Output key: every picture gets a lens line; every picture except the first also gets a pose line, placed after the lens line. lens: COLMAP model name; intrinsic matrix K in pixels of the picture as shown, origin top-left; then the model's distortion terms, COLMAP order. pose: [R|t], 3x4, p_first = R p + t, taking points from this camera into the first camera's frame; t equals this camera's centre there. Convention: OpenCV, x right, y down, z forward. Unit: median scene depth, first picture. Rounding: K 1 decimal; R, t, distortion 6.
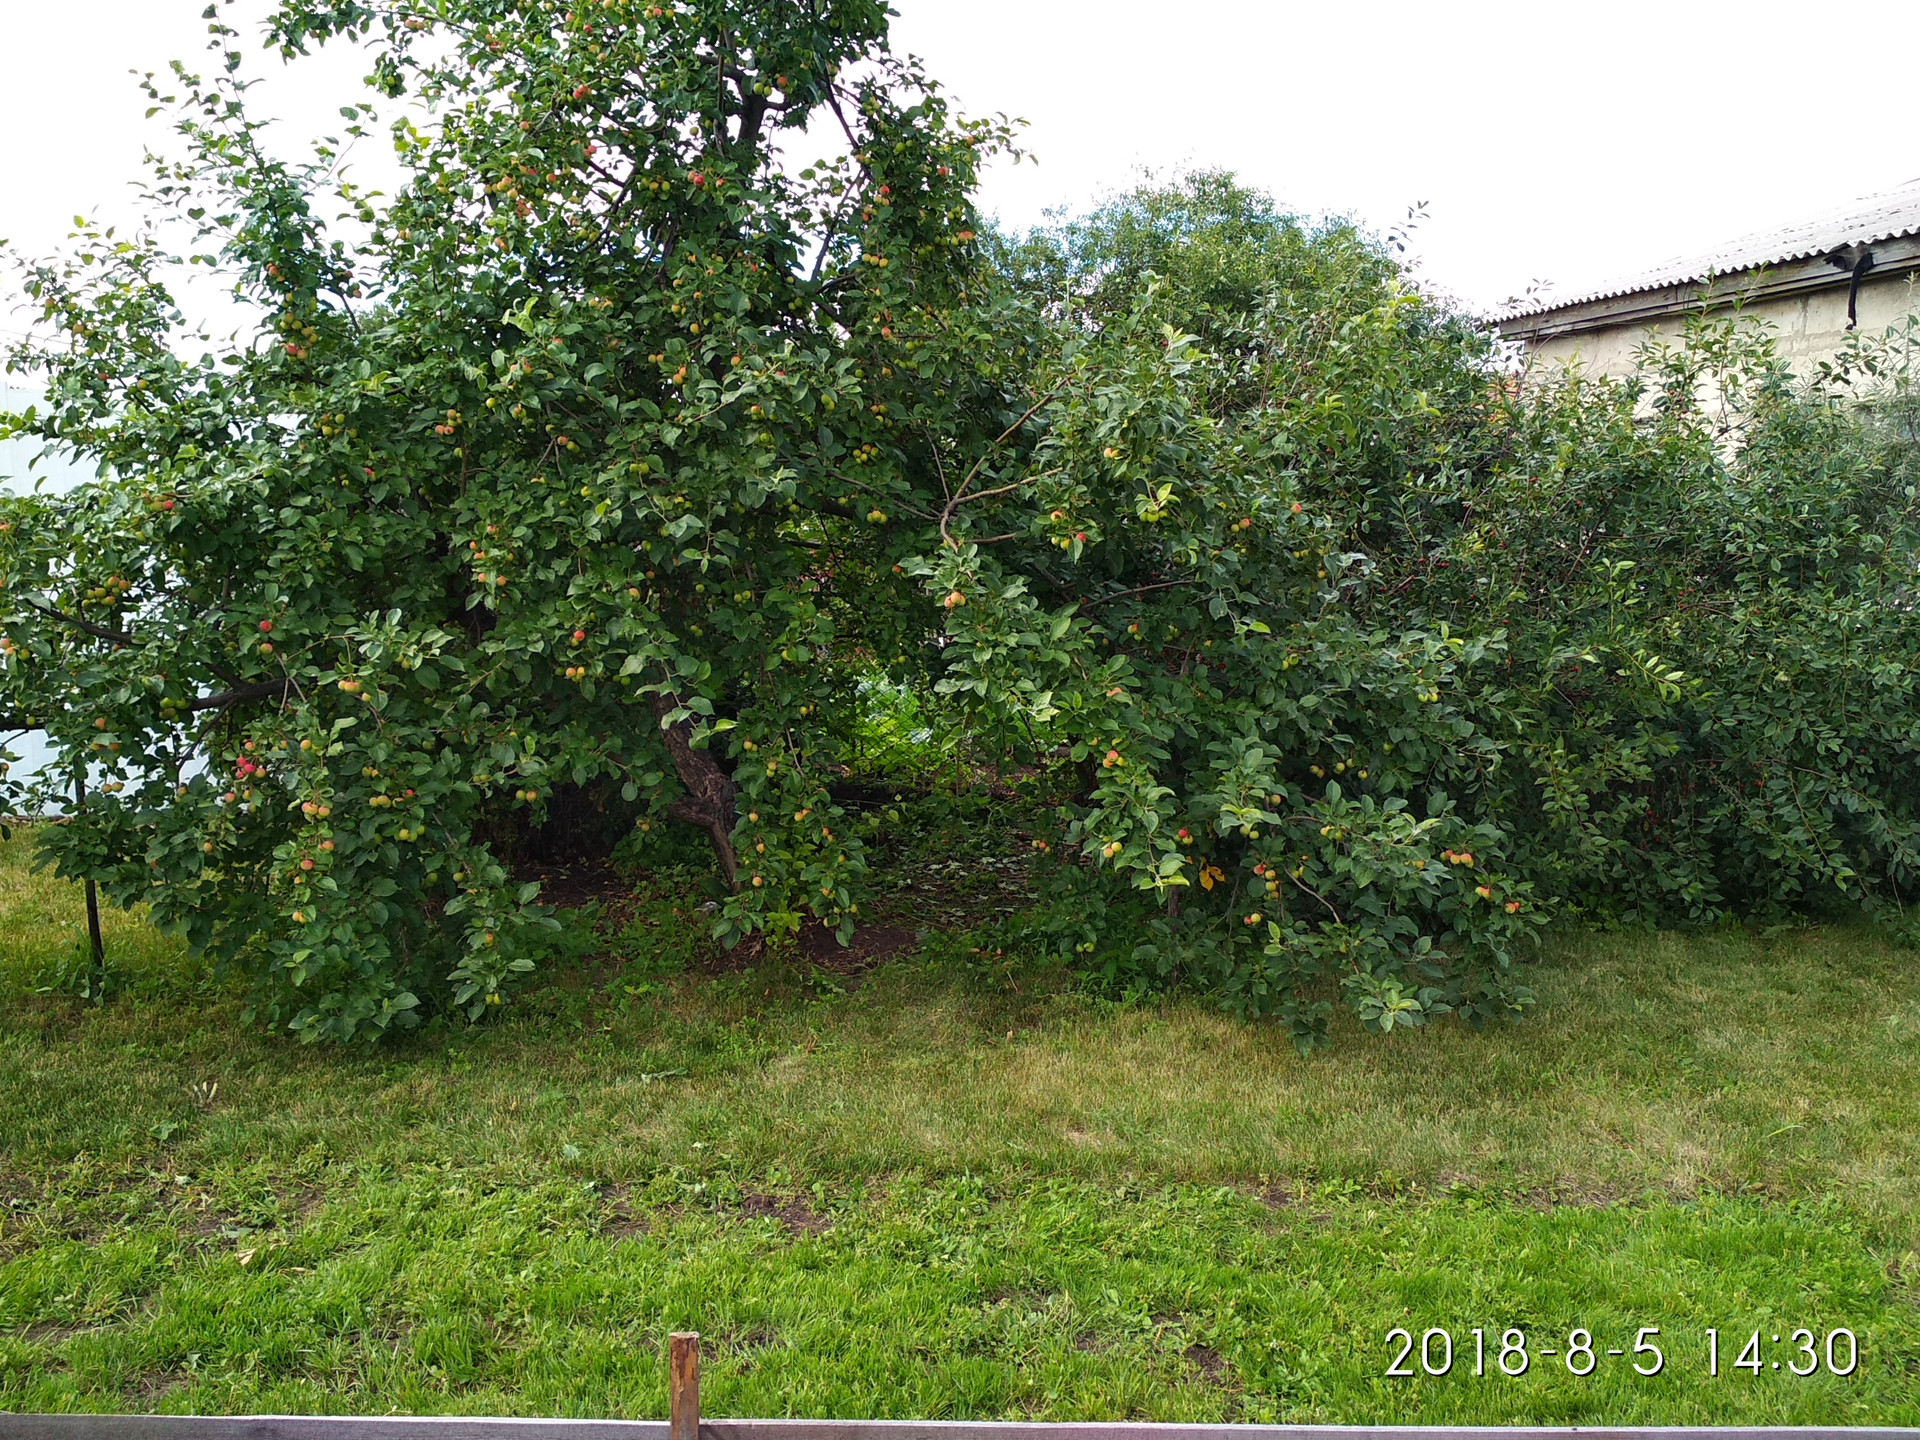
lens RADIAL K [[1709.2, 0, 945.1], [0, 1709.2, 725.2], [0, 0, 1]] dist [0.097536, -0.201720]
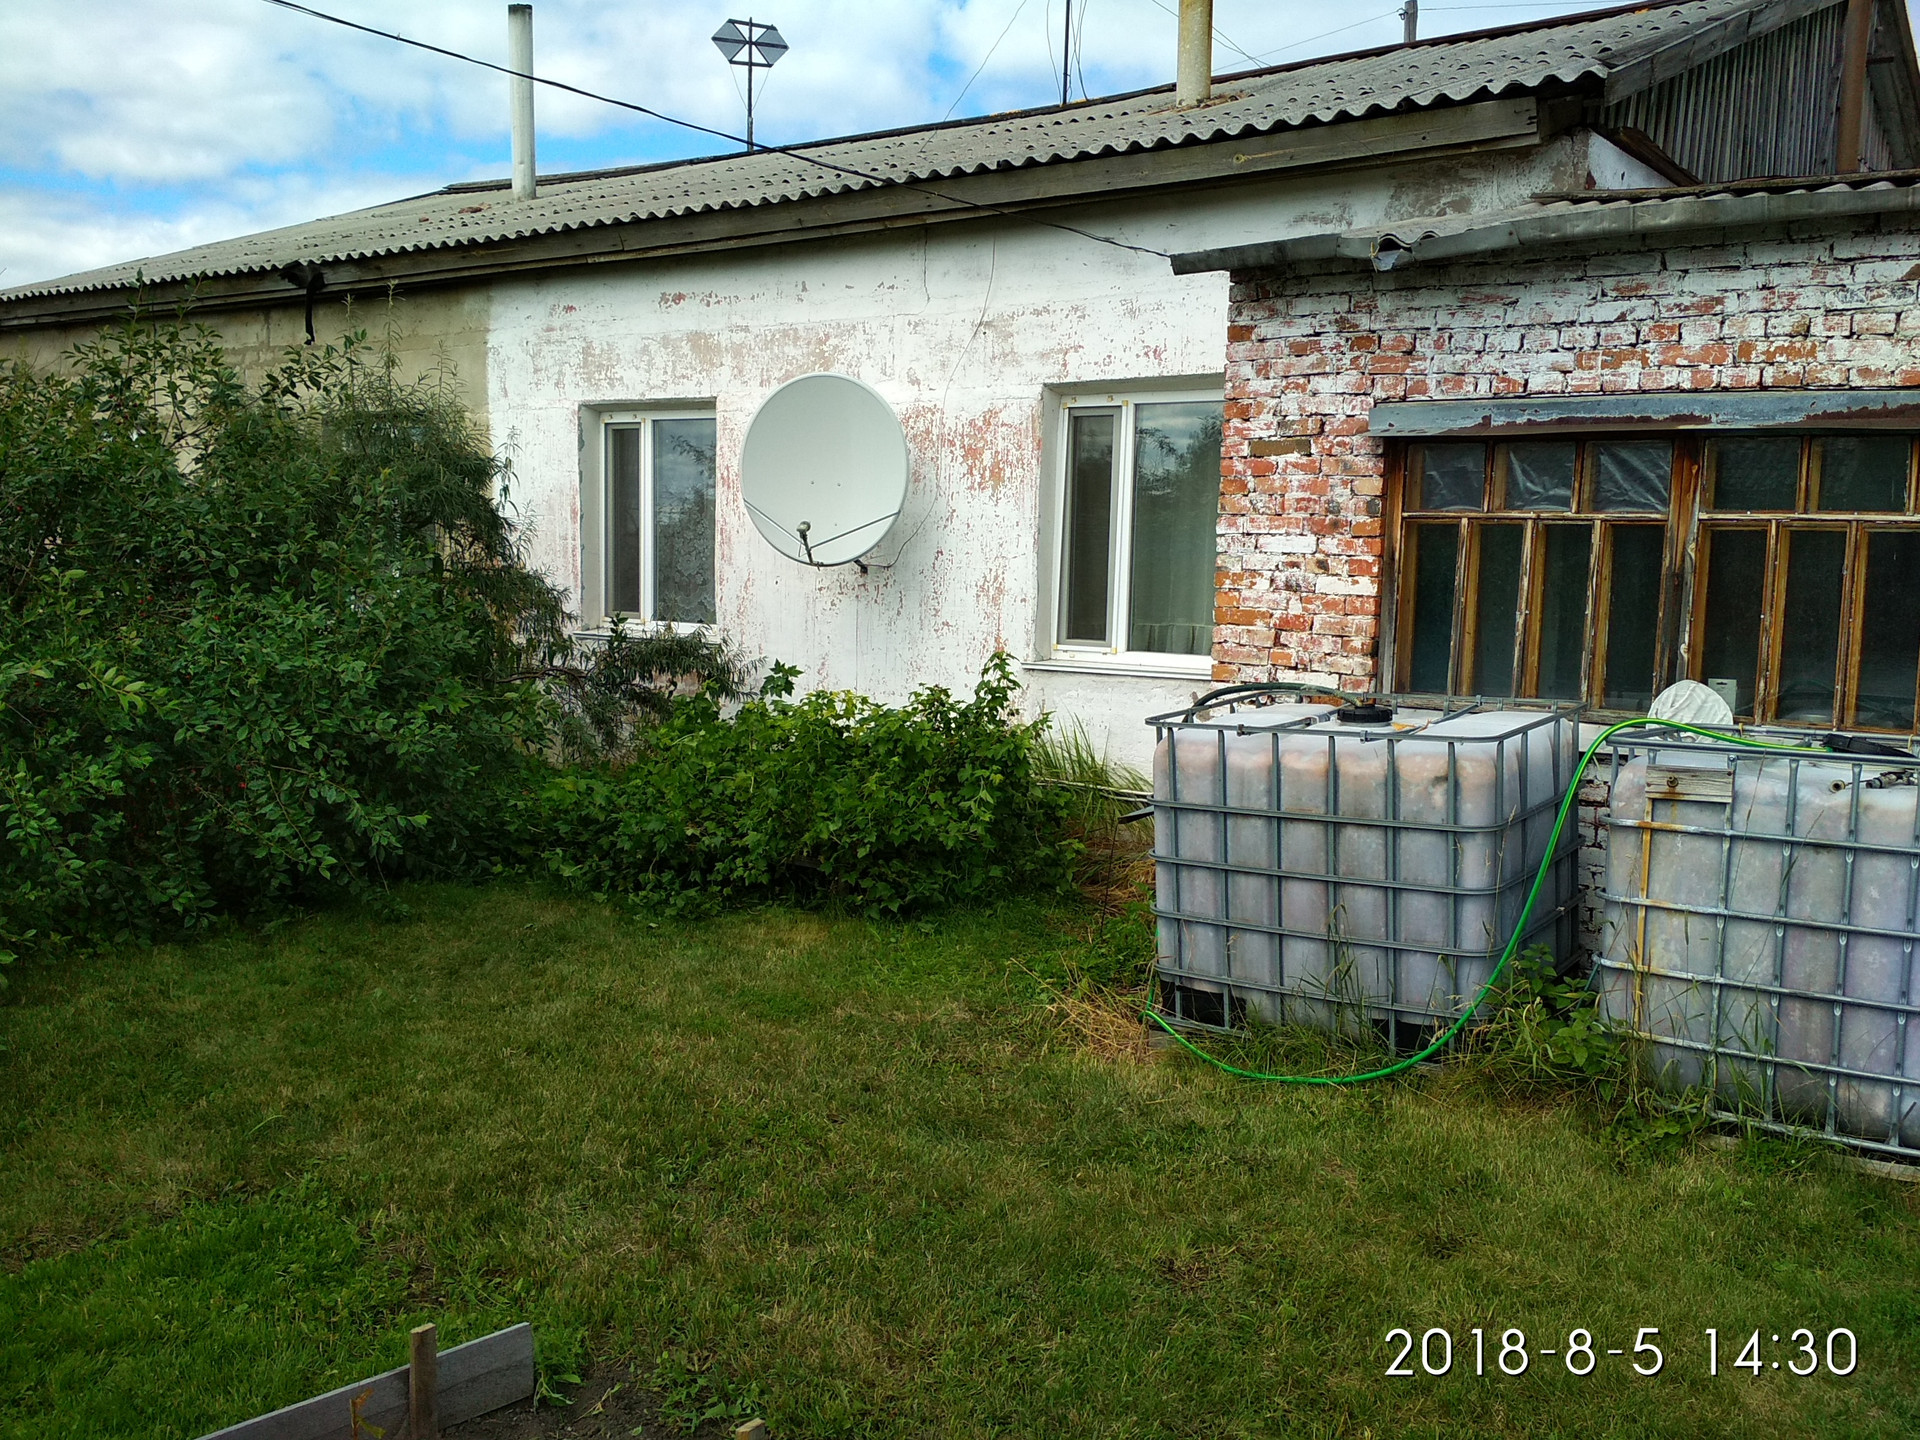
lens RADIAL K [[1709.2, 0, 945.1], [0, 1709.2, 725.2], [0, 0, 1]] dist [0.097536, -0.201720]
pose [[0.702427, -0.080095, 0.707234, 0.047443], [0.081230, 0.996177, 0.032140, -0.000869], [-0.707105, 0.034873, 0.706248, -0.014436]]
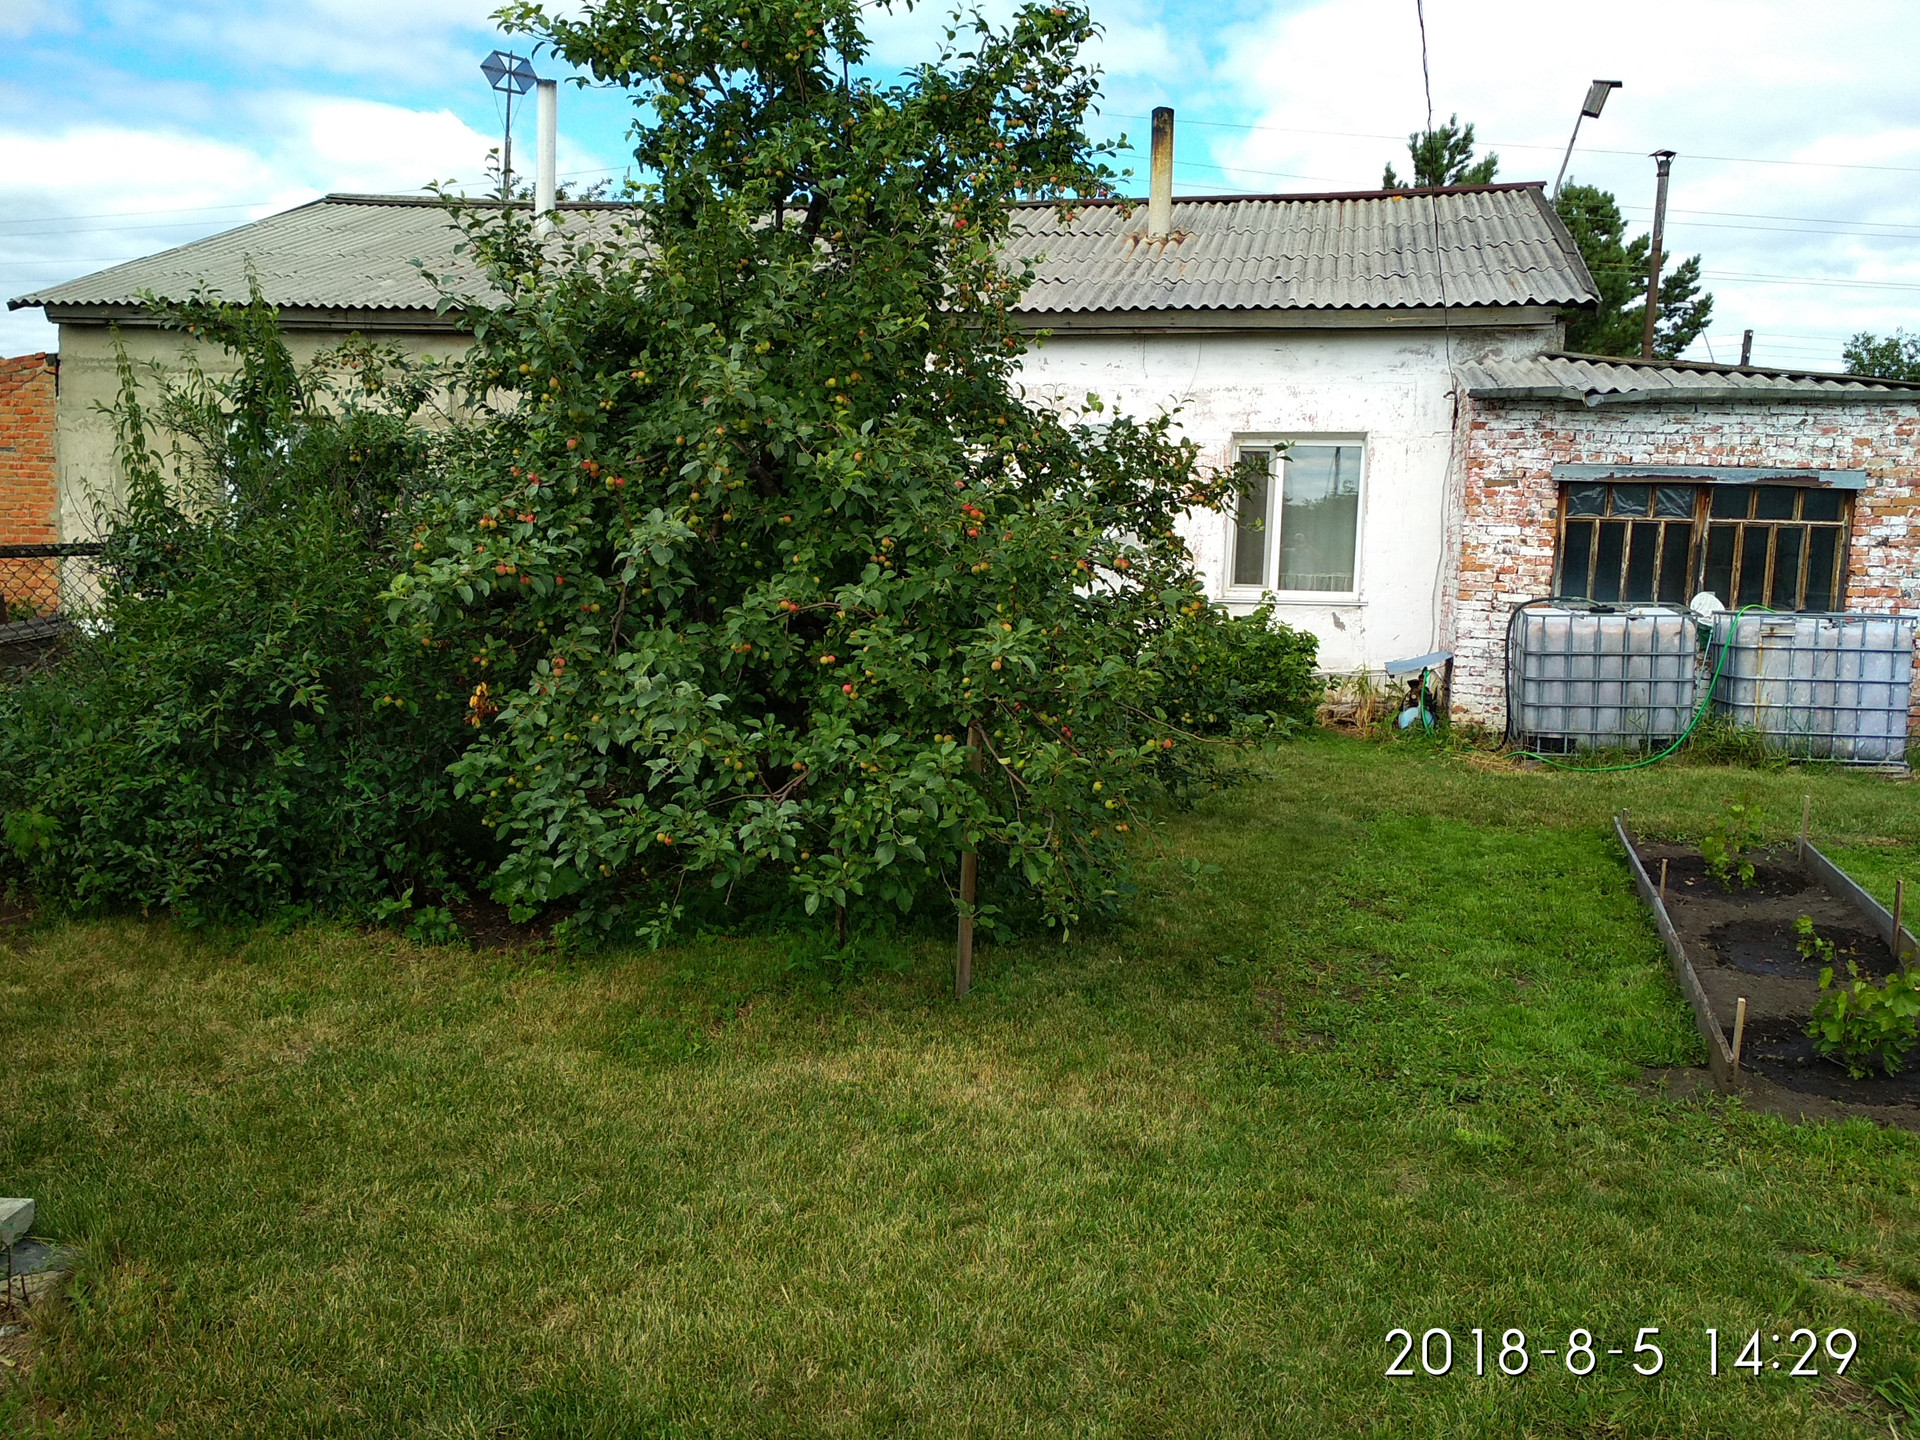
lens RADIAL K [[1709.2, 0, 945.1], [0, 1709.2, 725.2], [0, 0, 1]] dist [0.097536, -0.201720]
pose [[0.340817, -0.124107, 0.931902, -0.517151], [0.100190, 0.990398, 0.095256, -0.039909], [-0.934776, 0.060902, 0.349979, 0.194859]]
